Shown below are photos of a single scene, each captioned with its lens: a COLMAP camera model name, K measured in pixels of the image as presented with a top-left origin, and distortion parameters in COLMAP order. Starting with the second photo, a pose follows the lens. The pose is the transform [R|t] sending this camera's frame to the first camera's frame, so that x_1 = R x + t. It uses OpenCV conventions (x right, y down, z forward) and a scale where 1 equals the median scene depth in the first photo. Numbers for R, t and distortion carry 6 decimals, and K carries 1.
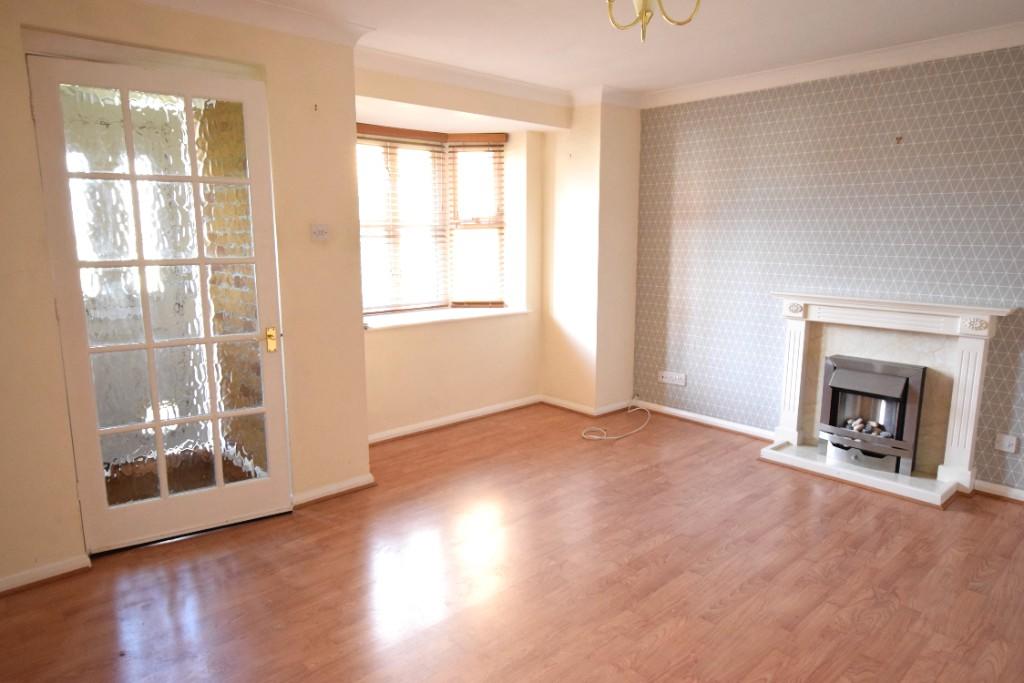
lens RADIAL K [[657.1, 0, 513.7], [0, 657.1, 341.1], [0, 0, 1]] dist [0.000591, 0.000530]
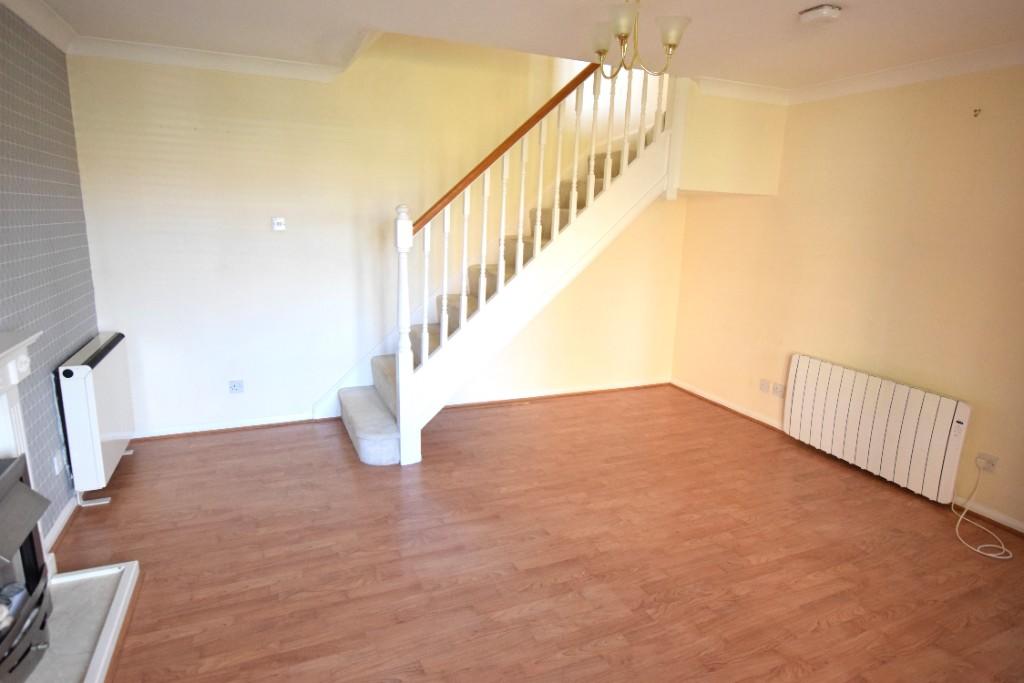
lens RADIAL K [[573.5, 0, 518.6], [0, 573.5, 345.7], [0, 0, 1]] dist [-0.016880, 0.004291]
pose [[-0.946322, -0.102832, 0.306431, 0.019640], [0.020480, 0.927062, 0.374347, -0.228843], [-0.322576, 0.360528, -0.875194, 1.200641]]
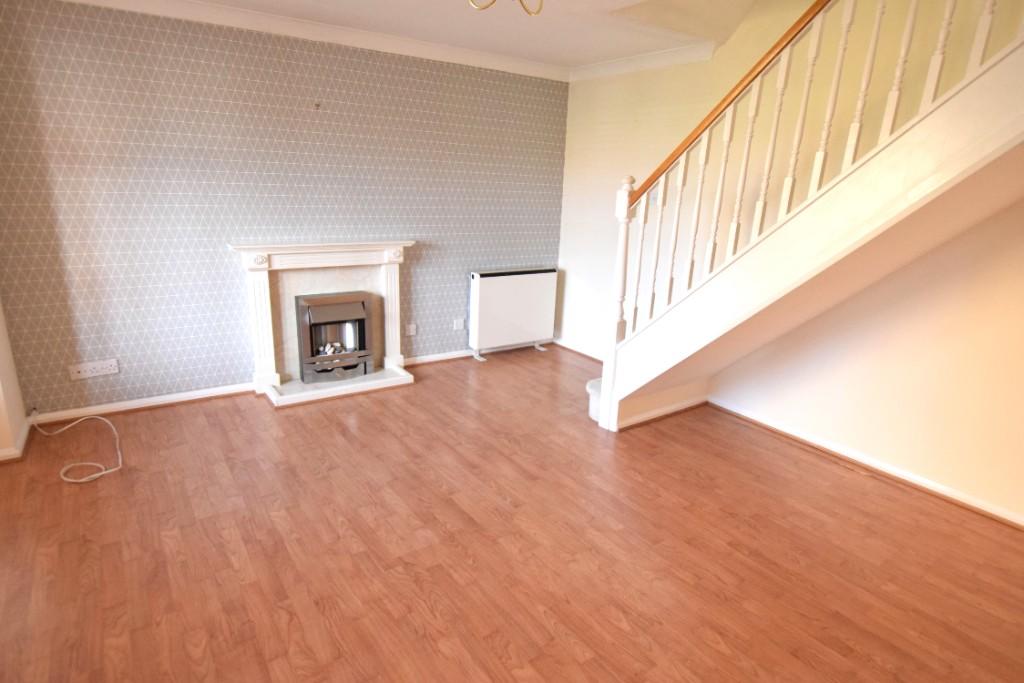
lens RADIAL K [[573.5, 0, 516.2], [0, 573.5, 342.2], [0, 0, 1]] dist [-0.016880, 0.004291]
pose [[0.121760, -0.266447, 0.956128, -0.443389], [0.125402, 0.959706, 0.251474, -0.107837], [-0.984606, 0.089281, 0.150267, 0.511046]]
